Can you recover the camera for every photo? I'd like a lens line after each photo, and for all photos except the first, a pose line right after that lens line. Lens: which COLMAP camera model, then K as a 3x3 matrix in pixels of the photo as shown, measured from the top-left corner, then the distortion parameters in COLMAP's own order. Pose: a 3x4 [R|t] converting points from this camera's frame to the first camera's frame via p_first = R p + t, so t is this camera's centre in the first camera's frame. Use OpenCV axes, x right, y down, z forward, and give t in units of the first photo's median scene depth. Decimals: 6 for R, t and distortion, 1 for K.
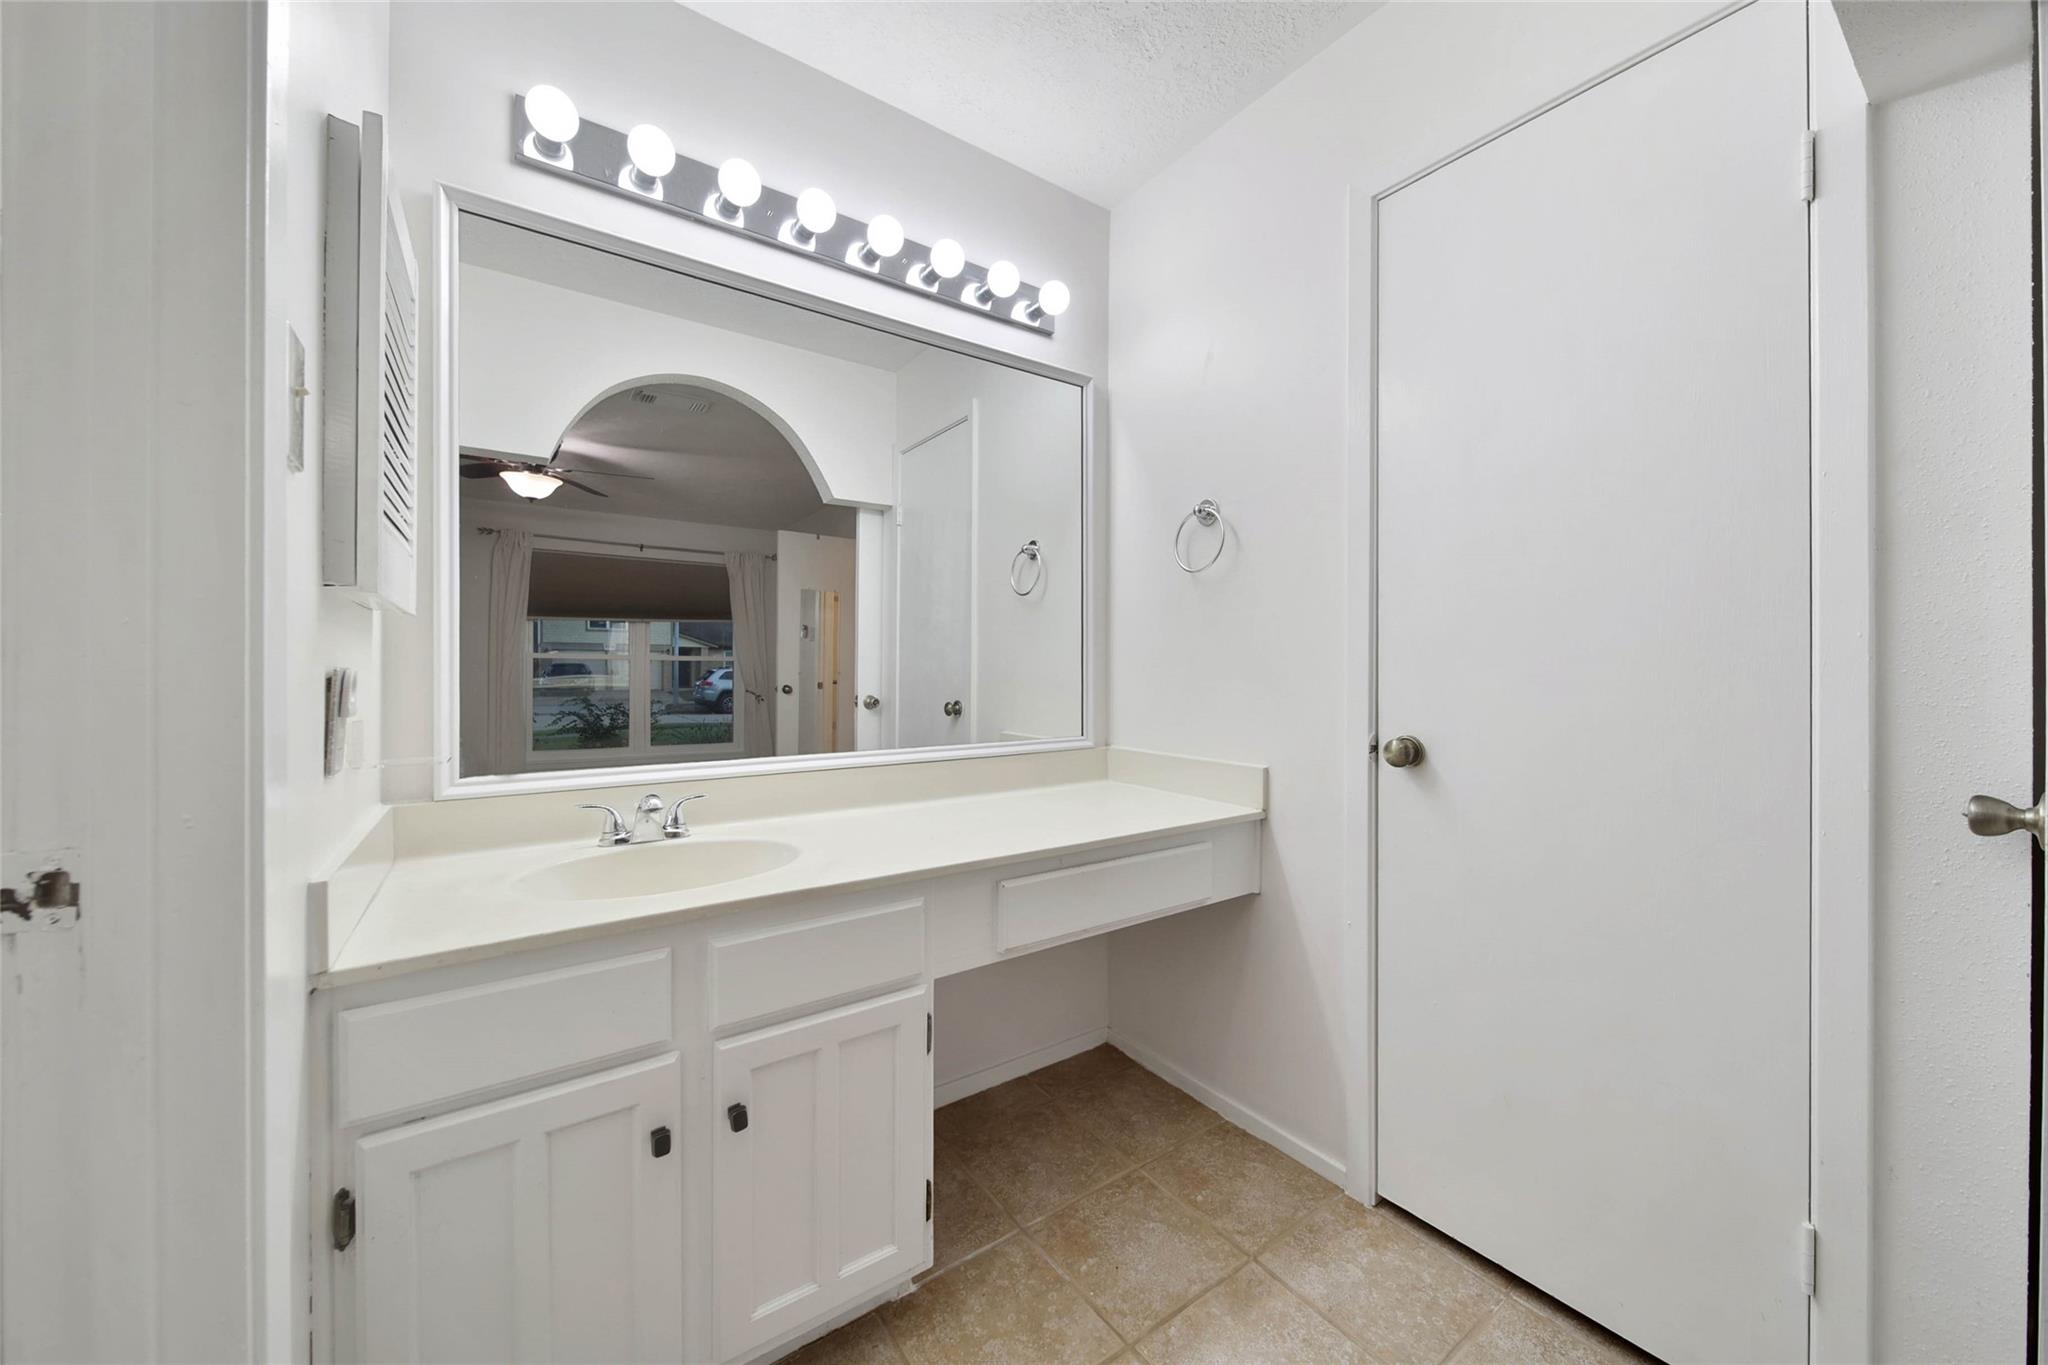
lens RADIAL K [[734.9, 0, 1029.7], [0, 734.9, 672.6], [0, 0, 1]] dist [0.000591, -0.000099]
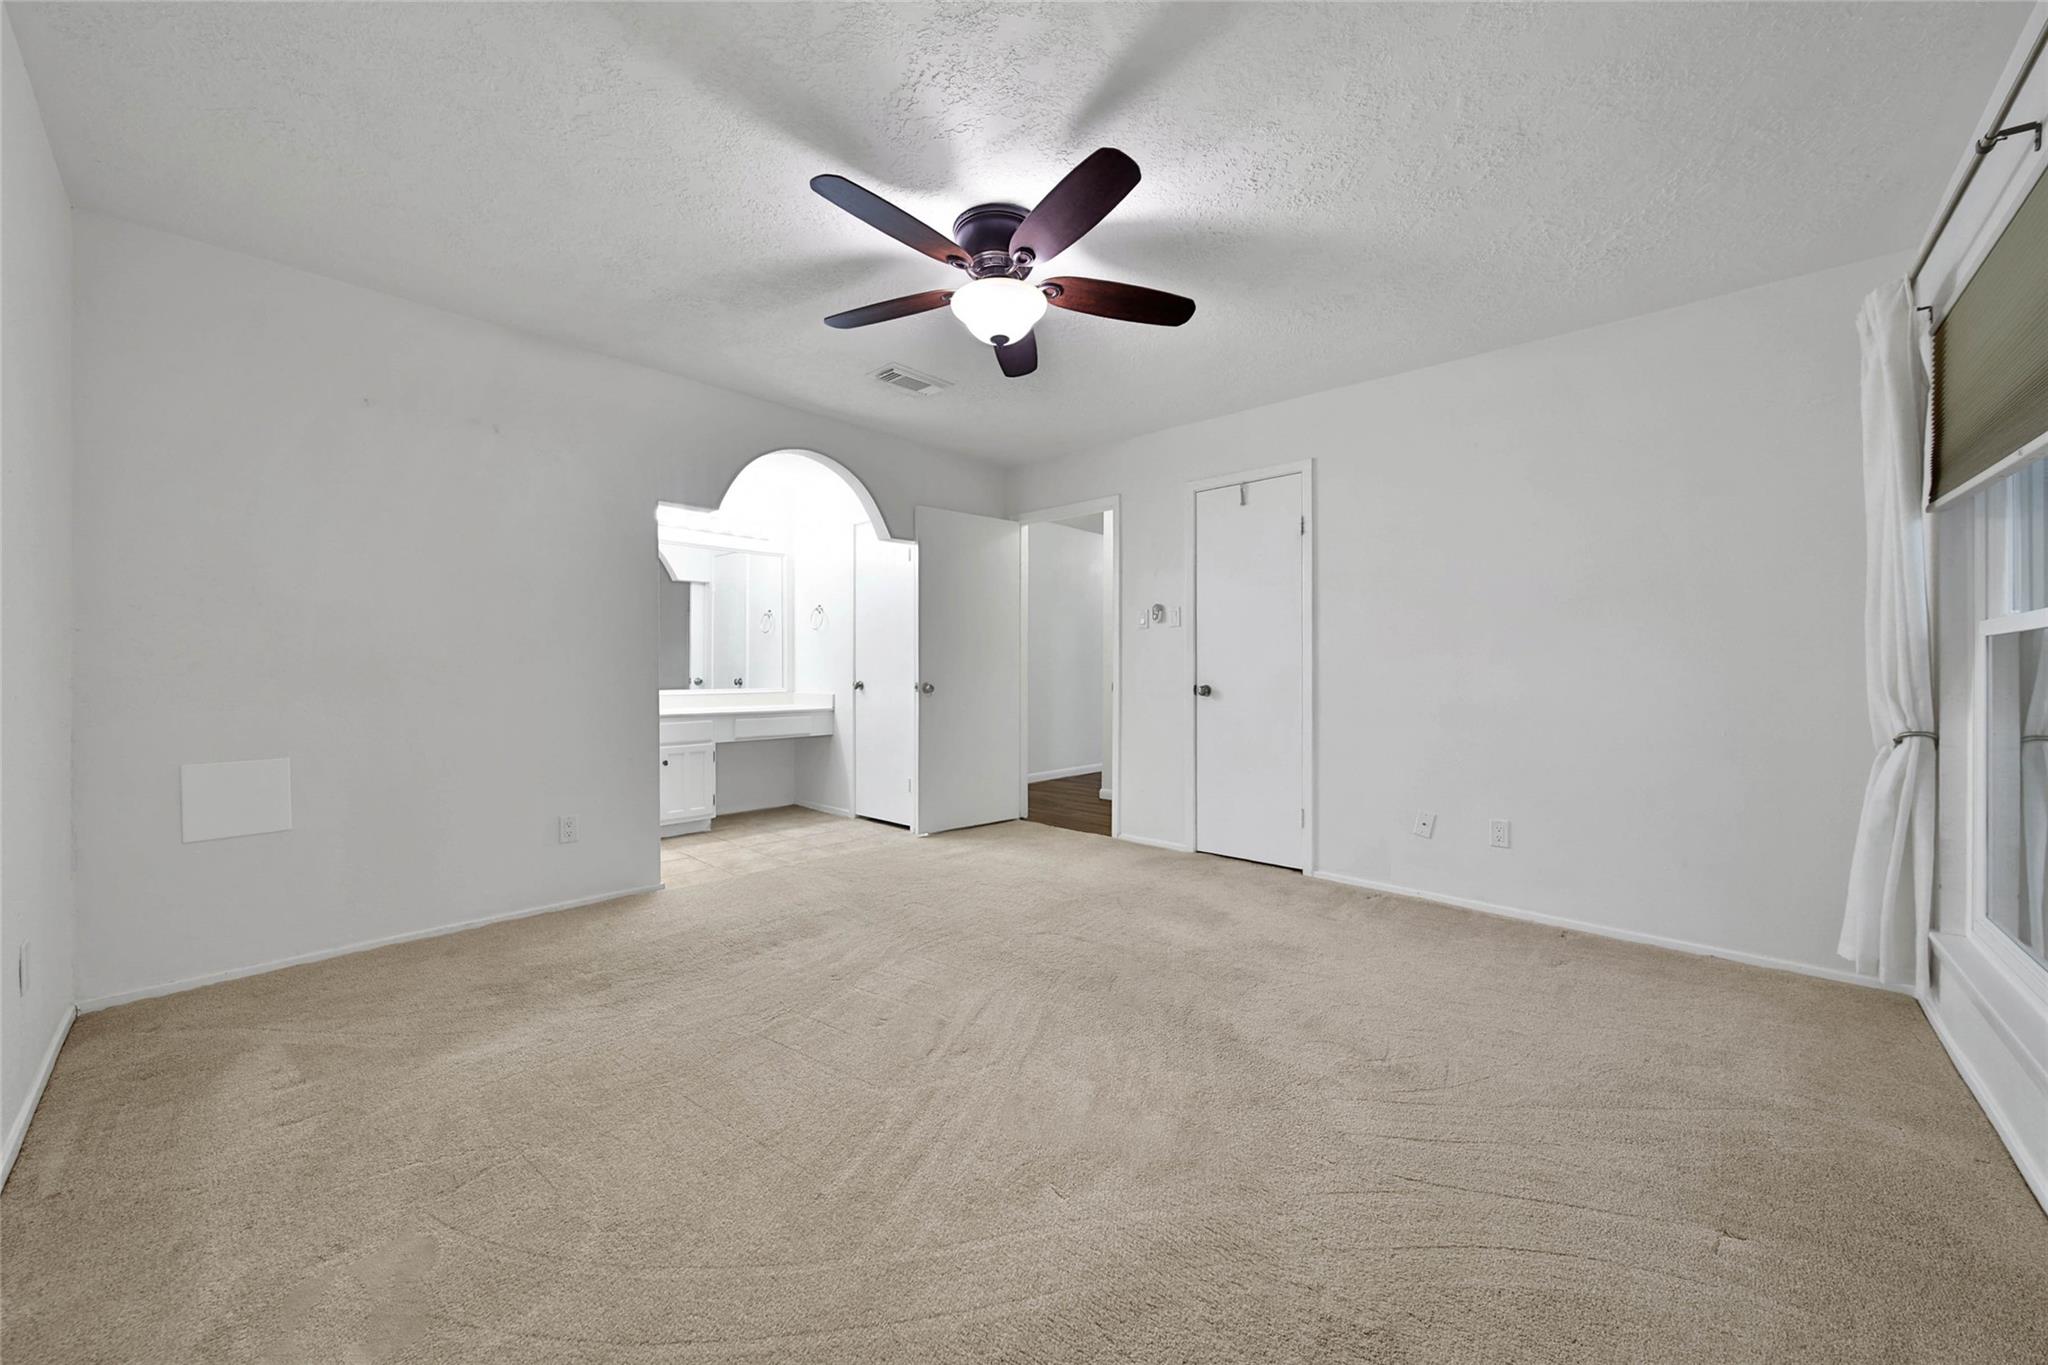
lens RADIAL K [[734.9, 0, 1029.7], [0, 734.9, 672.6], [0, 0, 1]] dist [0.000591, -0.000099]
pose [[0.978032, -0.003352, 0.208429, 0.554627], [0.004176, 0.999985, -0.003514, 0.064920], [-0.208414, 0.004307, 0.978031, -2.542462]]
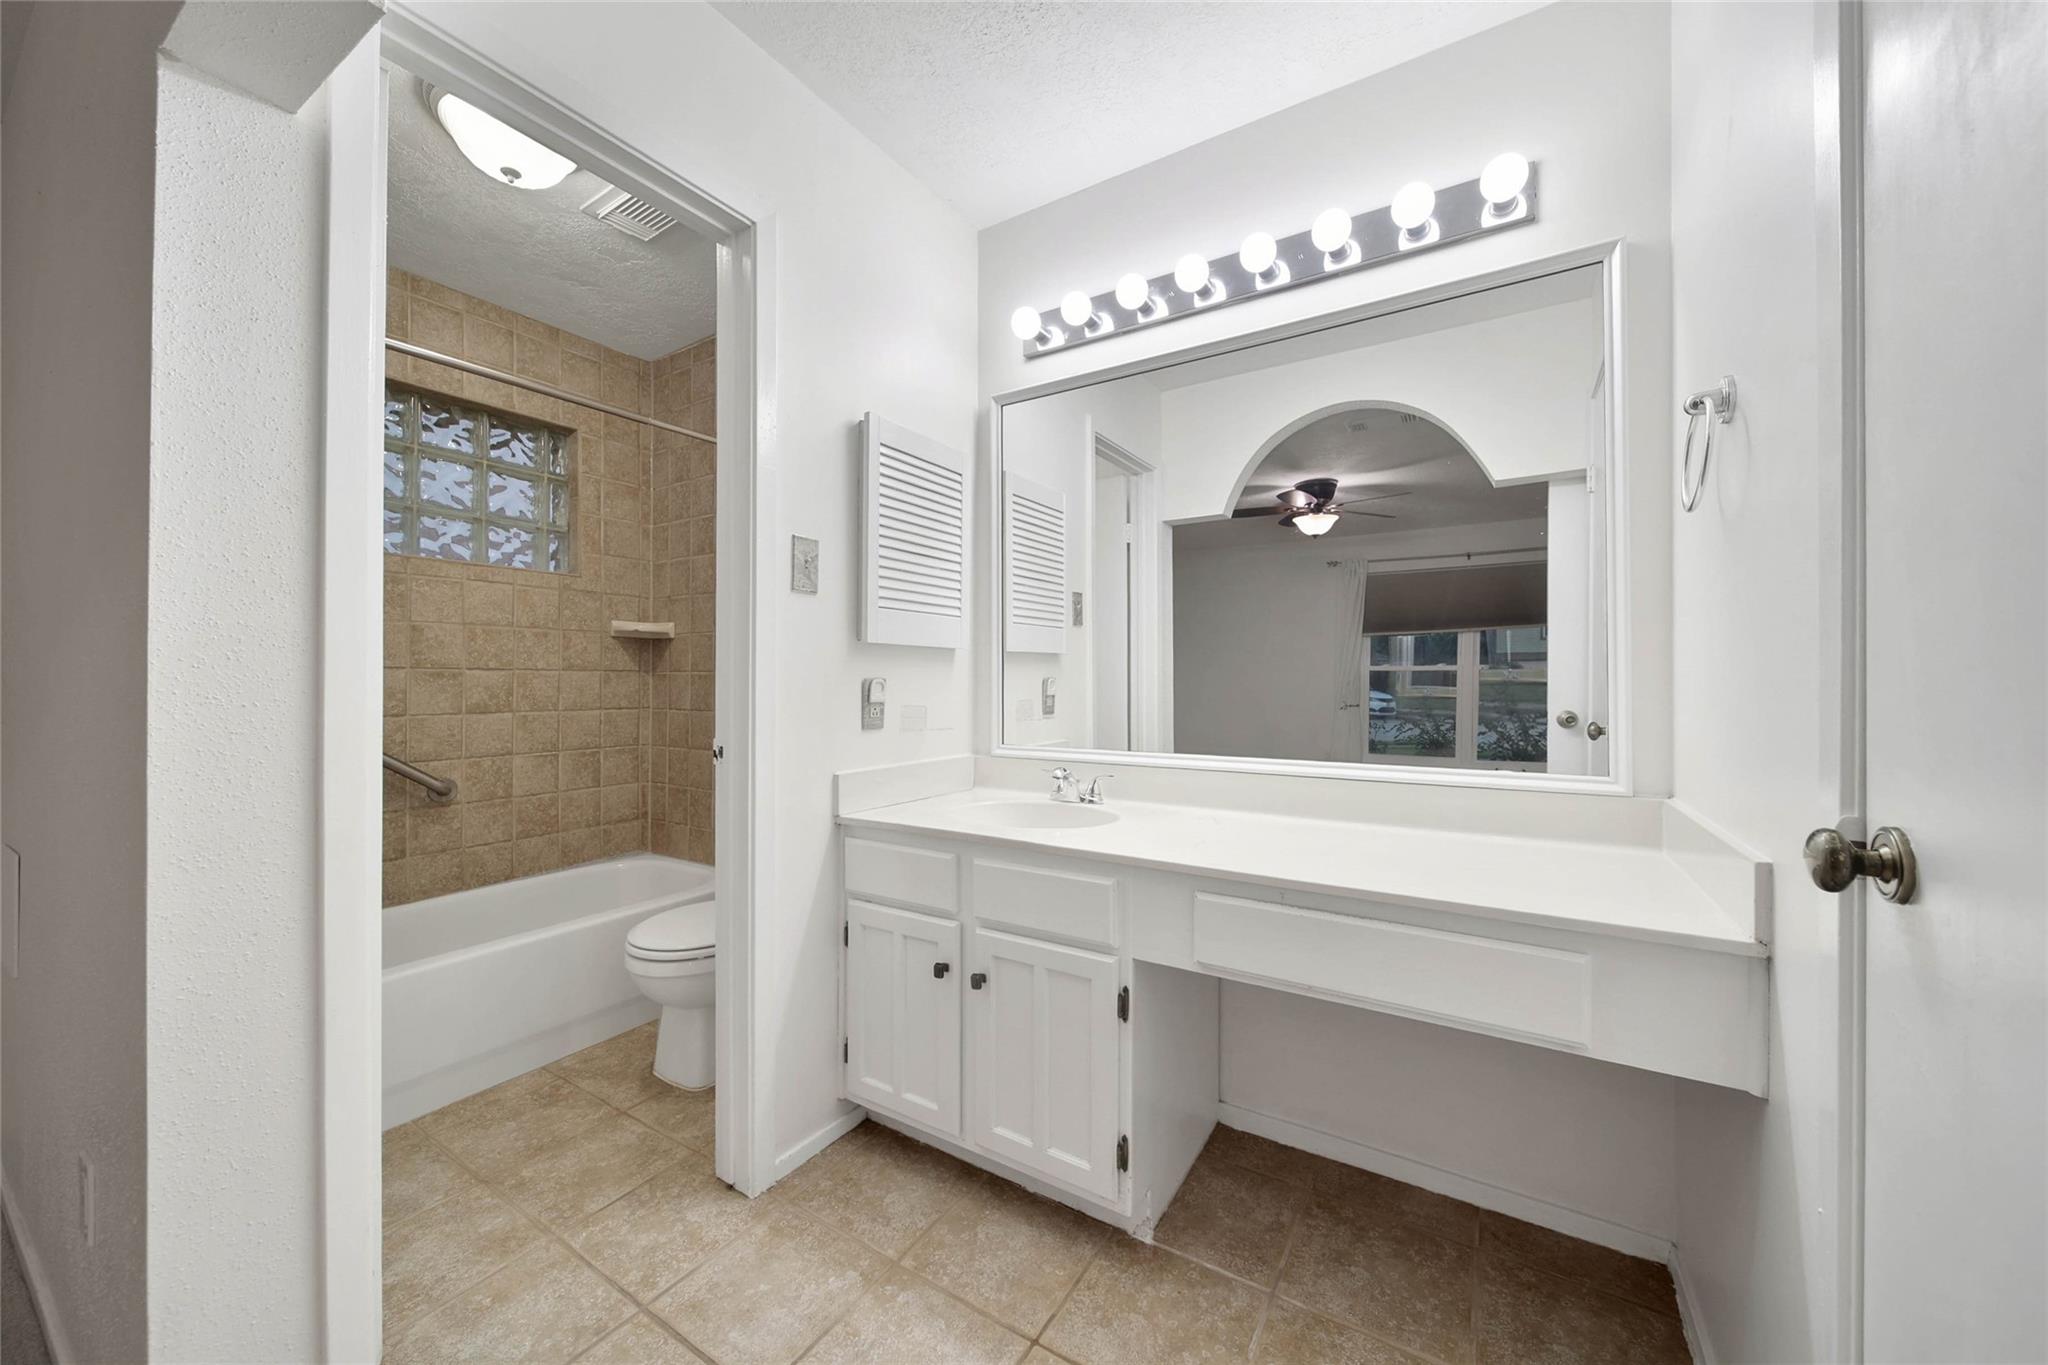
lens RADIAL K [[734.9, 0, 1029.7], [0, 734.9, 672.6], [0, 0, 1]] dist [0.000591, -0.000099]
pose [[0.389165, -0.011756, -0.921093, 0.677624], [-0.001519, 0.999909, -0.013404, 0.001543], [0.921167, 0.006616, 0.389112, 0.342932]]
